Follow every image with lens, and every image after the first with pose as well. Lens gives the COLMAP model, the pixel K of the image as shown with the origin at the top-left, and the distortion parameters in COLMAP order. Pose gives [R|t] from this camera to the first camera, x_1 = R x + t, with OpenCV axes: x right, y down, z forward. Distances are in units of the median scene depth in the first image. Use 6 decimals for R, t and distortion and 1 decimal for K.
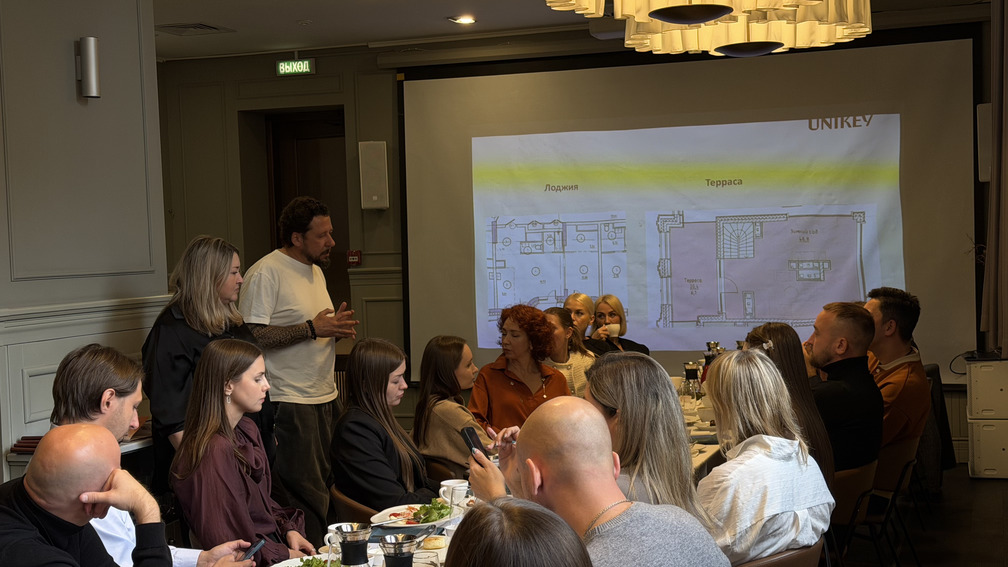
lens RADIAL K [[1420.0, 0, 504.0], [0, 1420.0, 283.5], [0, 0, 1]] dist [0.156794, -0.024201]
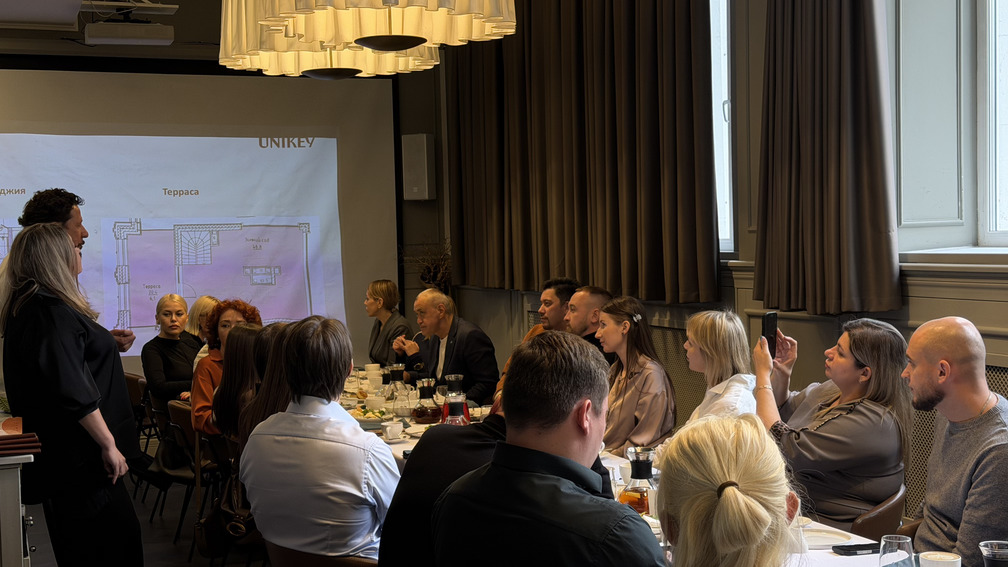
lens RADIAL K [[1398.6, 0, 508.1], [0, 1398.6, 294.2], [0, 0, 1]] dist [0.137230, -0.038834]
pose [[0.768615, -0.013711, 0.639564, -0.330284], [0.020617, 0.999782, -0.003344, 0.012621], [-0.639379, 0.015756, 0.768730, 0.052910]]
